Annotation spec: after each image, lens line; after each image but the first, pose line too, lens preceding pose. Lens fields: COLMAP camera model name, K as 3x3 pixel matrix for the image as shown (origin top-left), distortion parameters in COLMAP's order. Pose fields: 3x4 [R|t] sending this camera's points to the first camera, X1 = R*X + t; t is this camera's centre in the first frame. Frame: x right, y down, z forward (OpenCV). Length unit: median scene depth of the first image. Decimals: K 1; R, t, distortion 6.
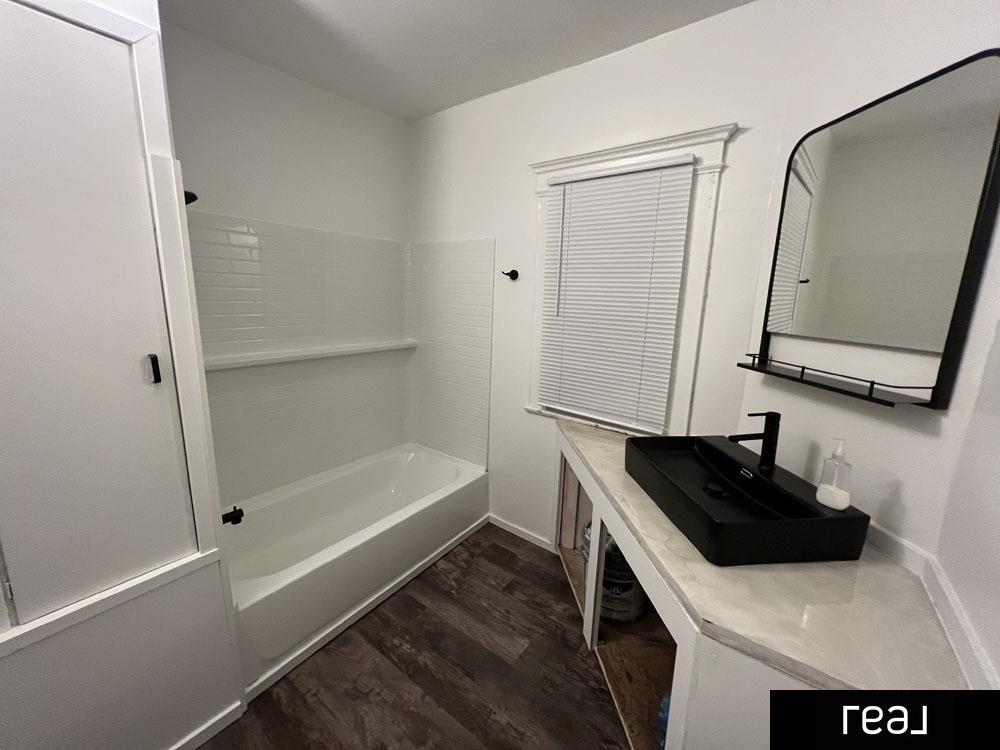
lens RADIAL K [[398.9, 0, 504.4], [0, 398.9, 374.6], [0, 0, 1]] dist [-0.001822, 0.000246]
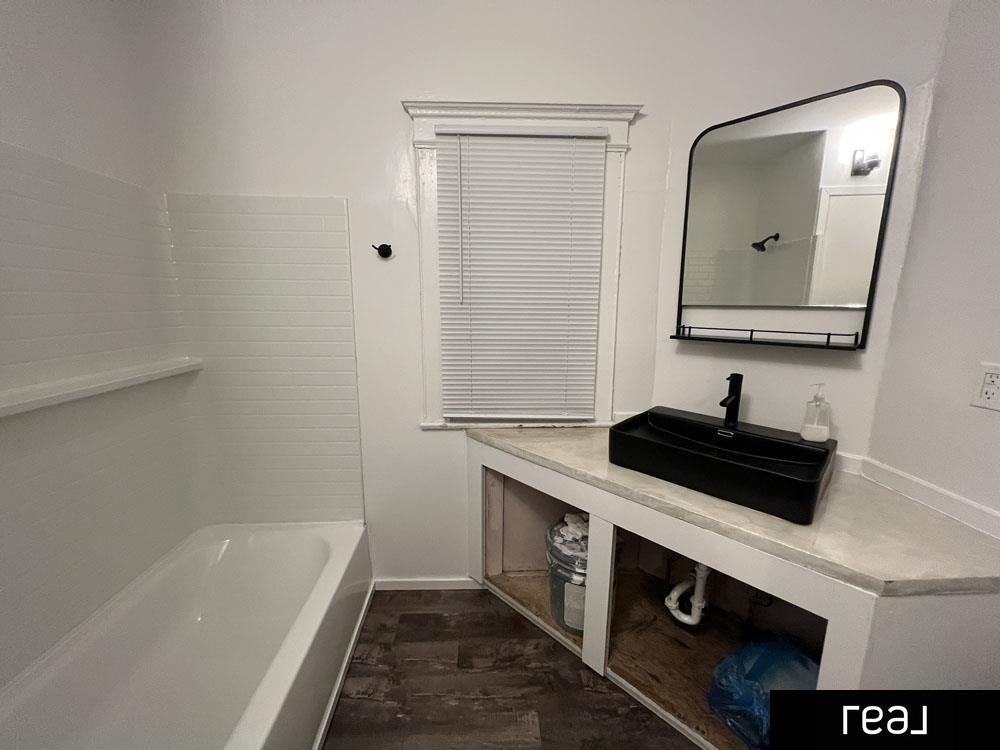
lens RADIAL K [[398.9, 0, 498.3], [0, 398.9, 372.5], [0, 0, 1]] dist [-0.001822, 0.000246]
pose [[0.772641, -0.144087, 0.618275, -0.339734], [0.145985, 0.988129, 0.047847, -0.038115], [-0.617830, 0.053291, 0.784504, 0.343815]]
